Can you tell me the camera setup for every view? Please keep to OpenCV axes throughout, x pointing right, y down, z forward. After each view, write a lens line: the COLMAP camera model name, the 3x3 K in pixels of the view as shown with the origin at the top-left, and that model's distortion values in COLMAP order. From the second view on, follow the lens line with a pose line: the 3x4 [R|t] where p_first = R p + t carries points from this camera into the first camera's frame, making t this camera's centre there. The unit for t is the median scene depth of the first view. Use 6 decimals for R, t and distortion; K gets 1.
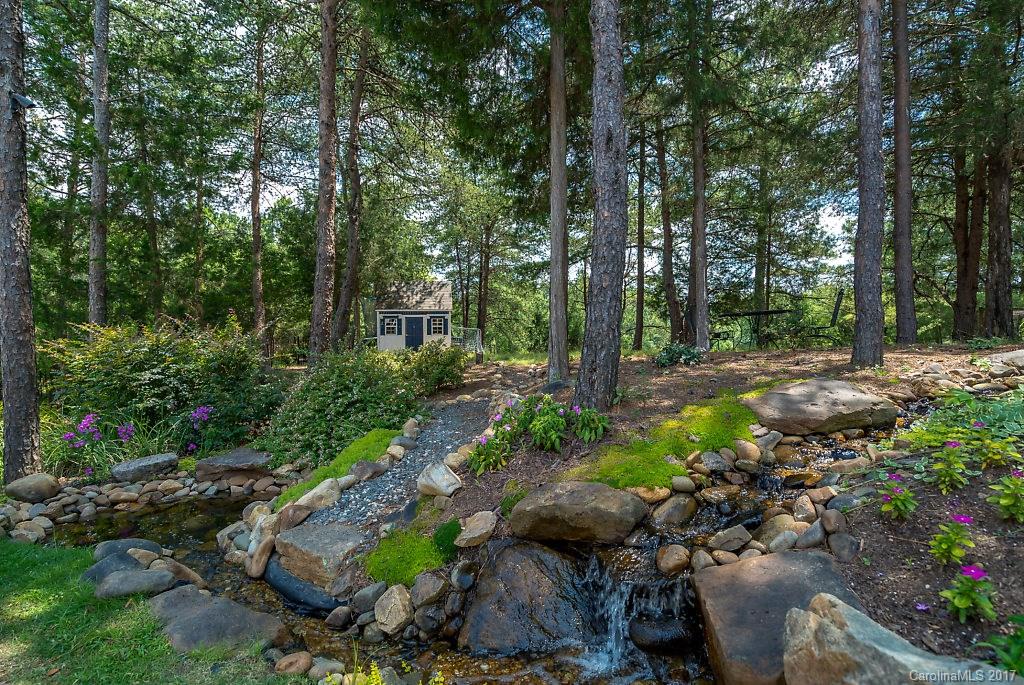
lens RADIAL K [[493.6, 0, 512.0], [0, 493.6, 342.5], [0, 0, 1]] dist [-0.000351, -0.000032]
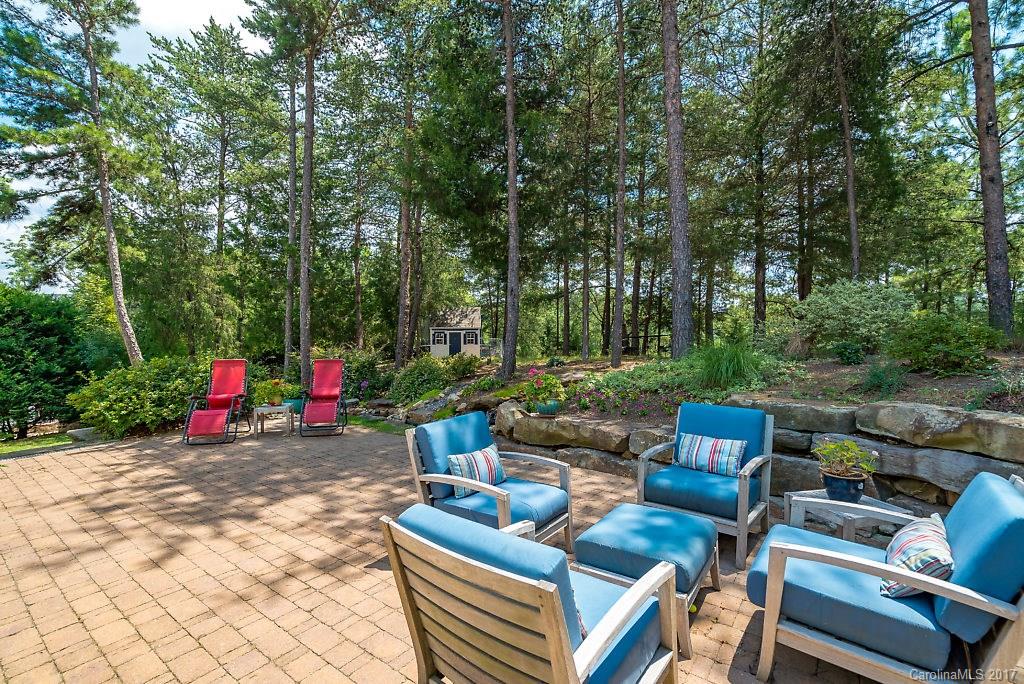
lens RADIAL K [[465.4, 0, 512.0], [0, 465.4, 342.0], [0, 0, 1]] dist [-0.001224, 0.000192]
pose [[0.996353, -0.001227, -0.085315, 0.090917], [0.000865, 0.999990, -0.004285, -0.017021], [0.085320, 0.004196, 0.996345, -0.375054]]
